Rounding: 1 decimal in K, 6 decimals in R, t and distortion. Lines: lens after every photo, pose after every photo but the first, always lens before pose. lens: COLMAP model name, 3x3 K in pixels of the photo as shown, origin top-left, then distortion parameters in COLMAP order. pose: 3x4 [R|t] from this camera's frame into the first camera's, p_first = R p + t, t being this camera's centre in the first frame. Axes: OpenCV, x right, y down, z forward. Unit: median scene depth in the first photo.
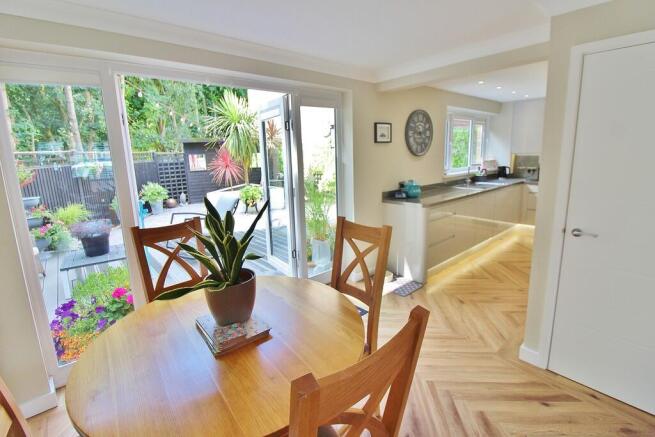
lens RADIAL K [[301.6, 0, 330.9], [0, 301.6, 209.5], [0, 0, 1]] dist [0.001944, -0.014232]
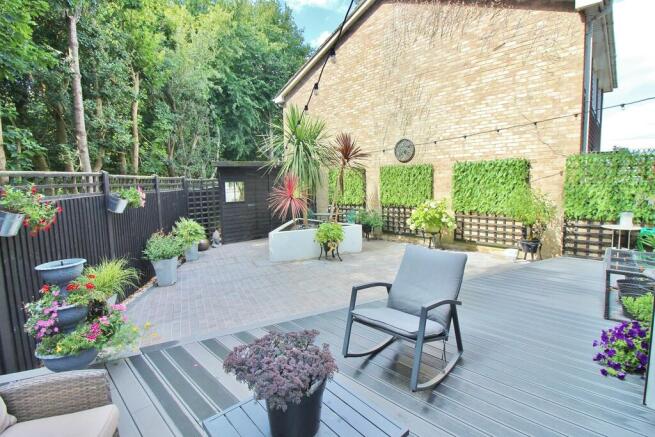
lens RADIAL K [[301.6, 0, 330.9], [0, 301.6, 209.5], [0, 0, 1]] dist [0.001944, -0.014232]
pose [[0.996438, 0.001950, 0.084310, -0.300069], [0.006258, 0.995267, -0.096979, -0.035935], [-0.084100, 0.097161, 0.991709, 0.228515]]
